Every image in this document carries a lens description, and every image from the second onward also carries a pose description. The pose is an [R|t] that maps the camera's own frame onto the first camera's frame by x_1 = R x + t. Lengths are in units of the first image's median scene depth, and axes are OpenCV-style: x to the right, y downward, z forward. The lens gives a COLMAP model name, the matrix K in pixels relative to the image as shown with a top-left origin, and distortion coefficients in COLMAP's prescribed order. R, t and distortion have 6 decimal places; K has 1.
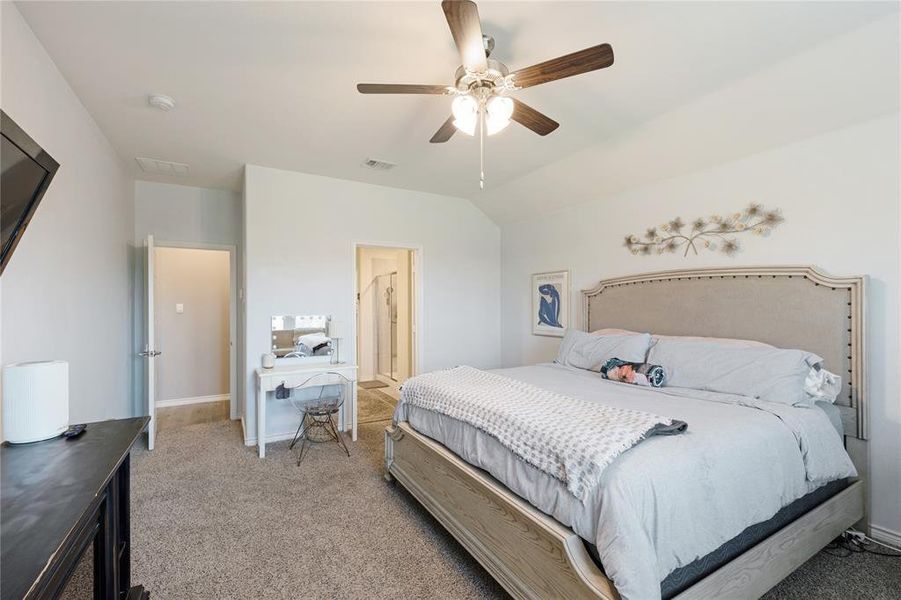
lens RADIAL K [[392.0, 0, 450.0], [0, 392.0, 307.8], [0, 0, 1]] dist [0.002050, 0.000259]
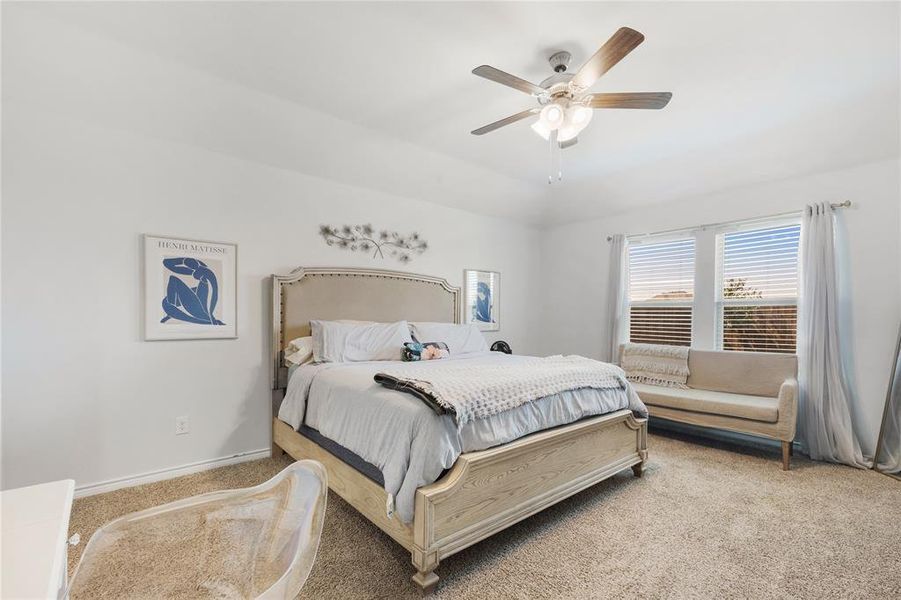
lens RADIAL K [[401.2, 0, 452.0], [0, 401.2, 329.5], [0, 0, 1]] dist [0.000963, 0.000080]
pose [[-0.181080, -0.032610, 0.982928, -0.594850], [-0.001086, 0.999456, 0.032958, 0.042816], [-0.983468, 0.004901, -0.181017, 0.880786]]
